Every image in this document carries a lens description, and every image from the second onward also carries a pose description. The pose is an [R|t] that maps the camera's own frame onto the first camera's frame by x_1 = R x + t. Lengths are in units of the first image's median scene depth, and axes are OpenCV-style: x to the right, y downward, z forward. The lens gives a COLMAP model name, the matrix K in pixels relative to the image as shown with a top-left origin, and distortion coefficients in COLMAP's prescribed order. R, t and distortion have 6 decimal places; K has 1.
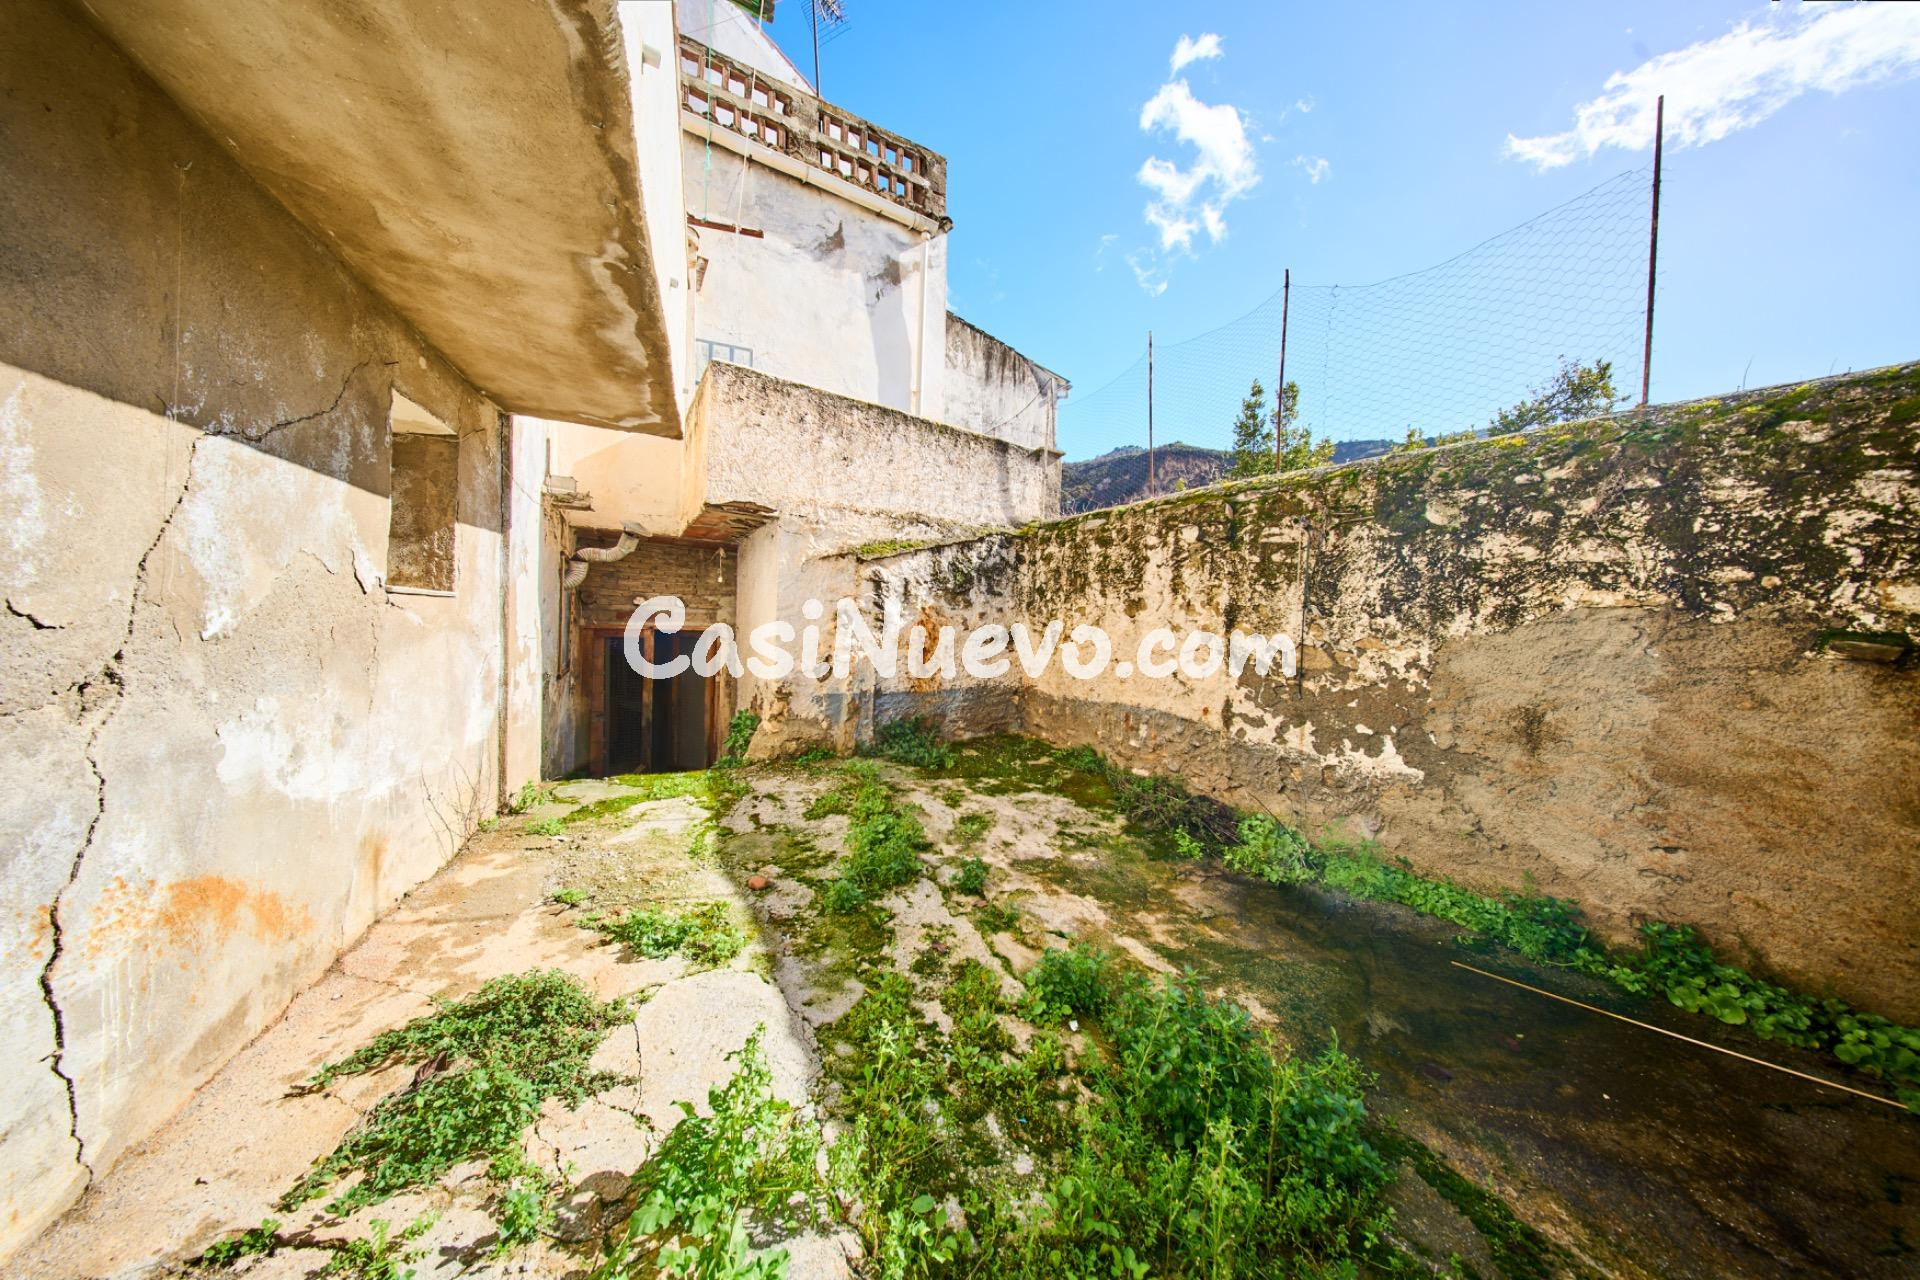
lens RADIAL K [[561.1, 0, 956.8], [0, 561.1, 634.4], [0, 0, 1]] dist [0.019065, -0.005797]
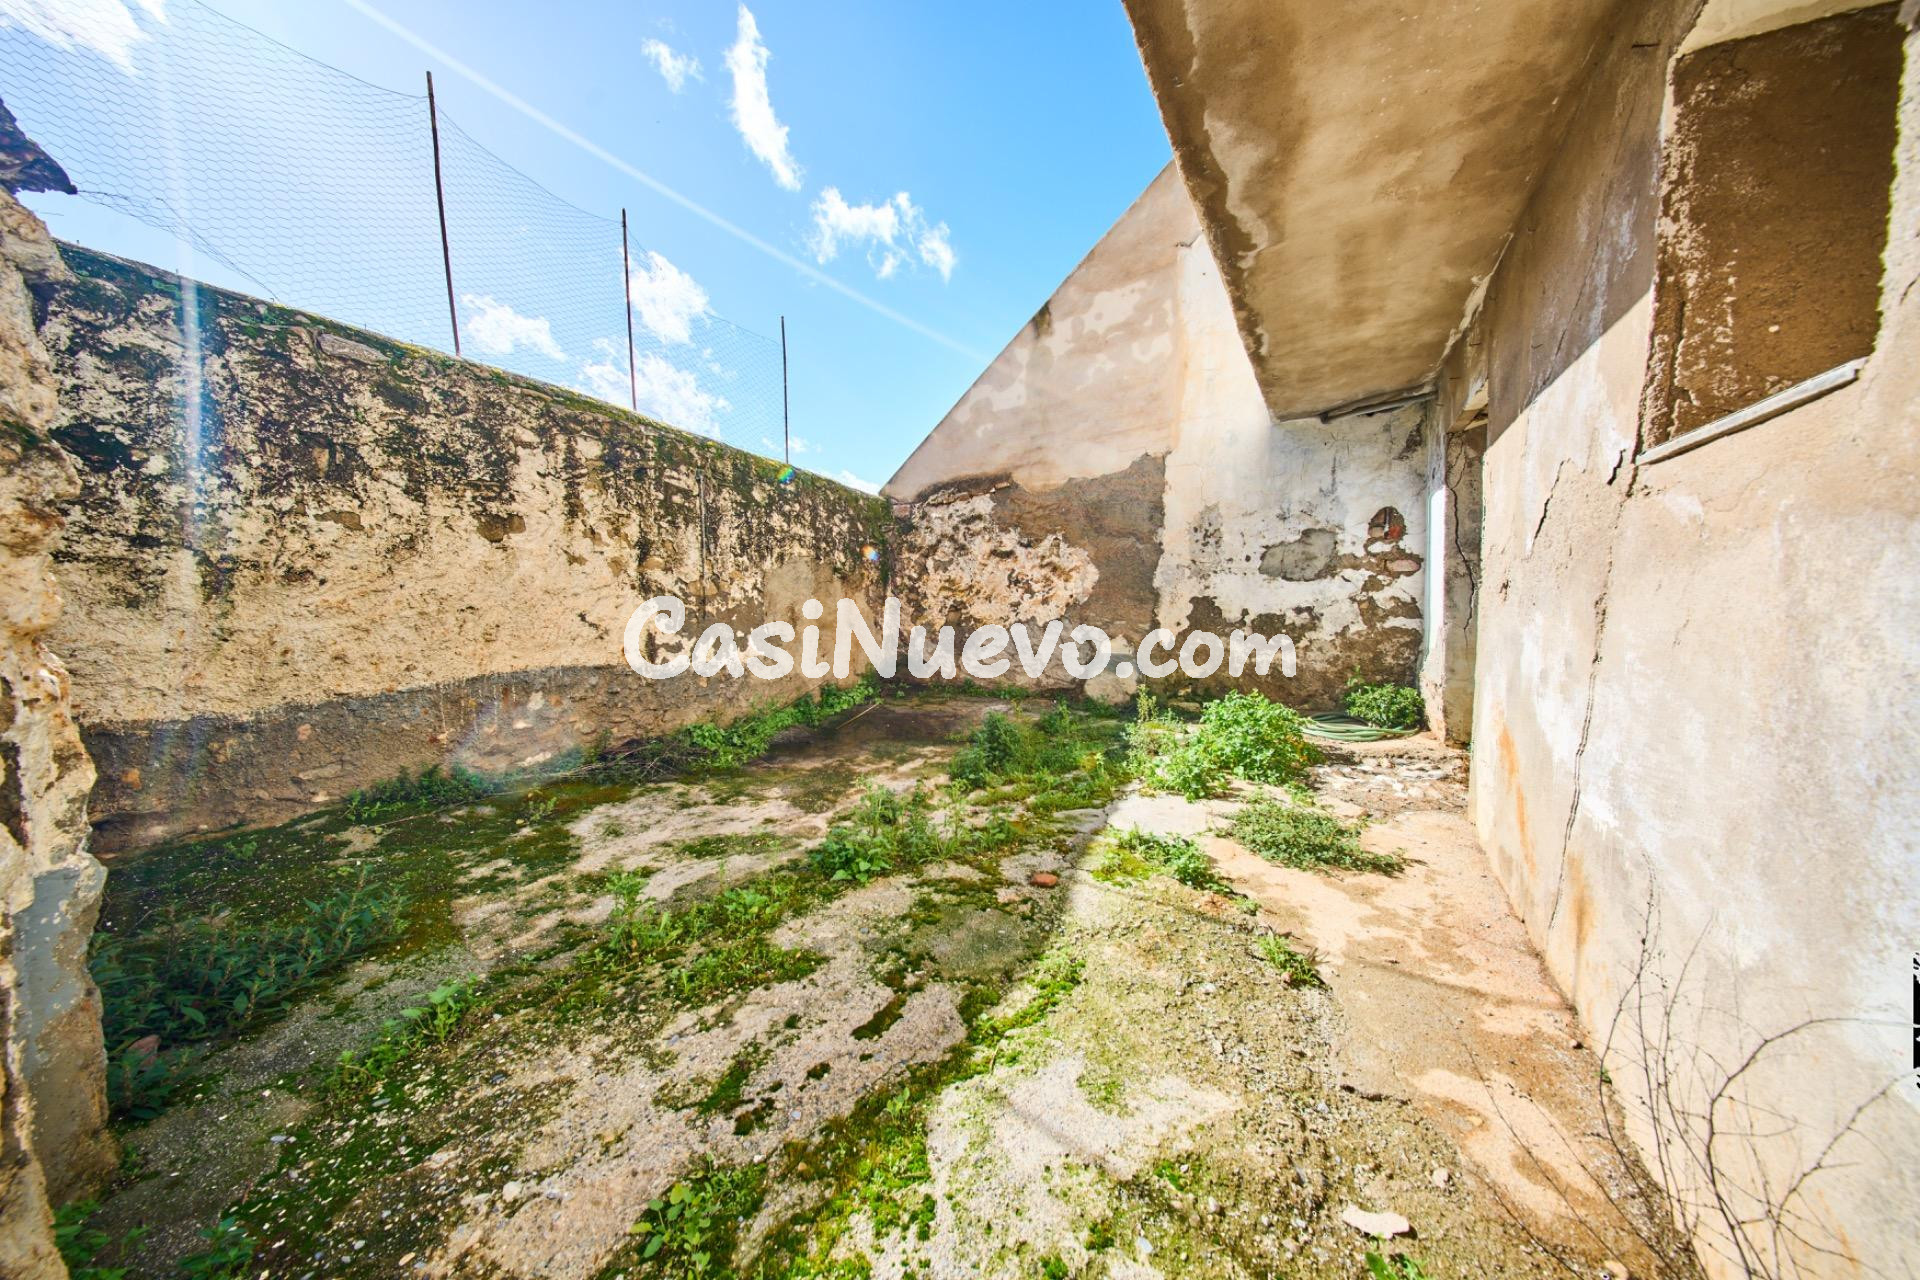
lens RADIAL K [[561.1, 0, 956.8], [0, 561.1, 634.4], [0, 0, 1]] dist [0.019065, -0.005797]
pose [[-0.541132, -0.089041, 0.836210, -0.751507], [0.009058, 0.993704, 0.111673, 0.011826], [-0.840889, 0.068005, -0.536918, 1.238494]]
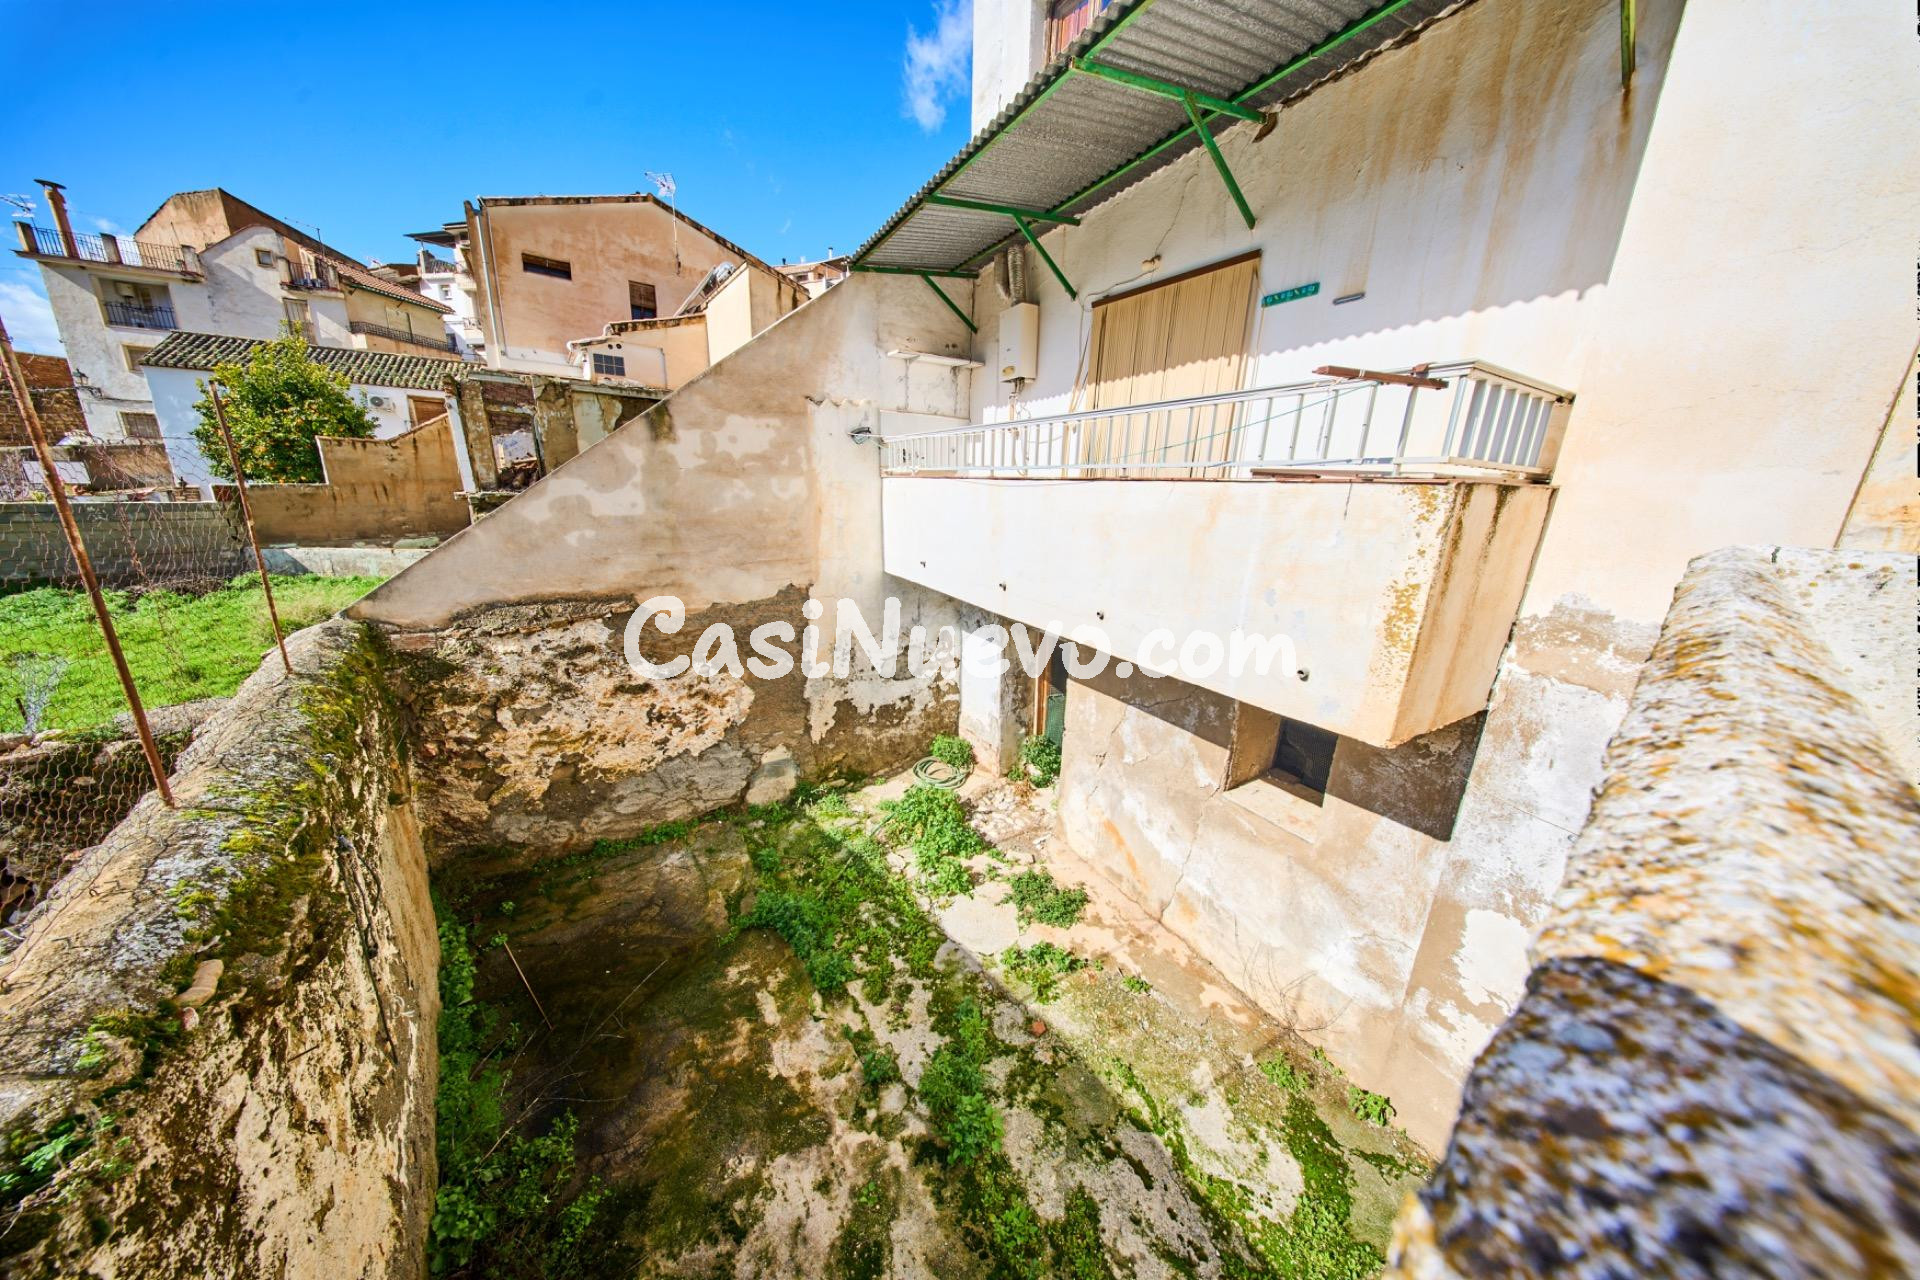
lens RADIAL K [[564.1, 0, 956.8], [0, 564.1, 634.7], [0, 0, 1]] dist [0.000652, -0.001028]
pose [[-0.991078, -0.036031, -0.128323, 0.033727], [-0.069838, 0.960403, 0.269721, -0.653248], [0.113523, 0.276276, -0.954350, 1.641065]]
